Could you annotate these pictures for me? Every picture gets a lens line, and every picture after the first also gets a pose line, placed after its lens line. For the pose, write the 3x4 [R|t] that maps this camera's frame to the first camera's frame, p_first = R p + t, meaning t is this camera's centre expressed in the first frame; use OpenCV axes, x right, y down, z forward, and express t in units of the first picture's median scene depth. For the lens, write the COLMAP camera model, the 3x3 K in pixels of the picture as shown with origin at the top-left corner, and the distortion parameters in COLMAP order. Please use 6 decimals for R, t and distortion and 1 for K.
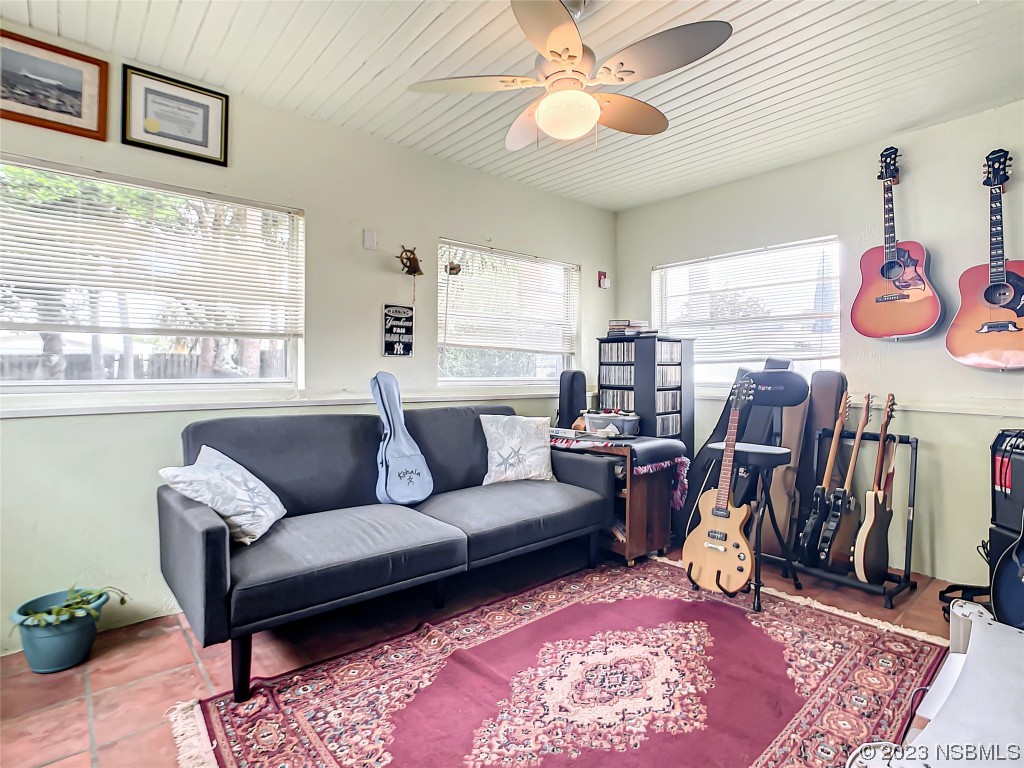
lens RADIAL K [[538.6, 0, 504.7], [0, 538.6, 366.7], [0, 0, 1]] dist [-0.002323, 0.000528]
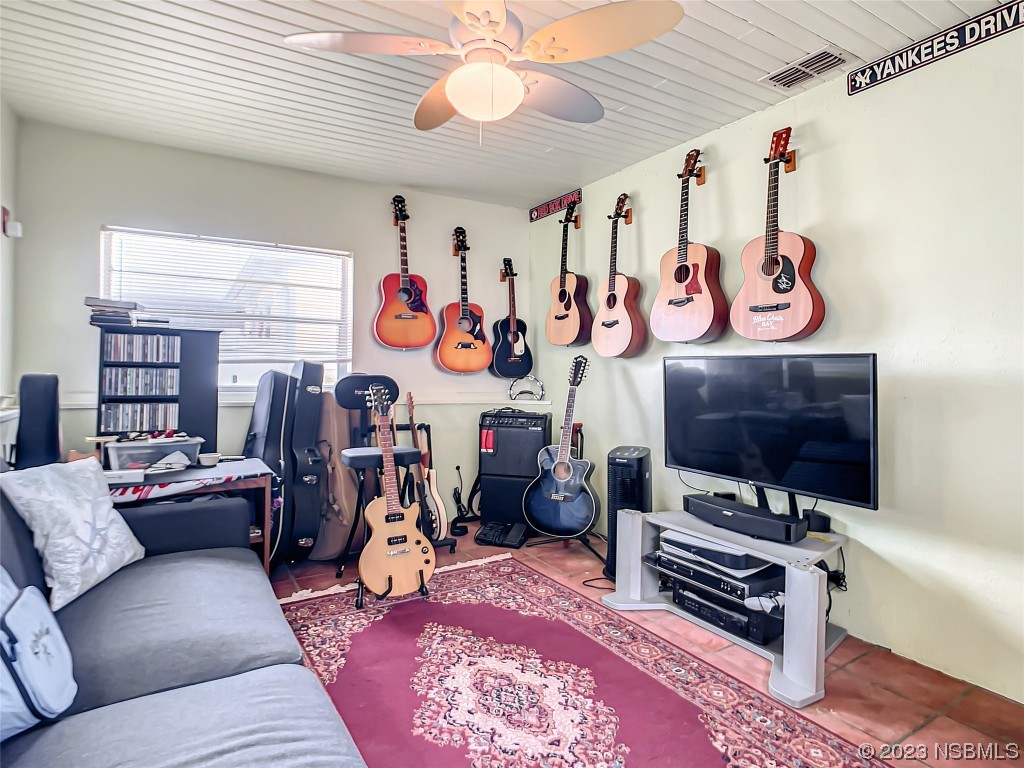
lens RADIAL K [[538.6, 0, 504.7], [0, 538.6, 366.7], [0, 0, 1]] dist [-0.002323, 0.000528]
pose [[0.179609, -0.000341, 0.983738, -0.618611], [-0.021253, 0.999765, 0.004227, -0.024819], [-0.983508, -0.021667, 0.179560, 0.678712]]
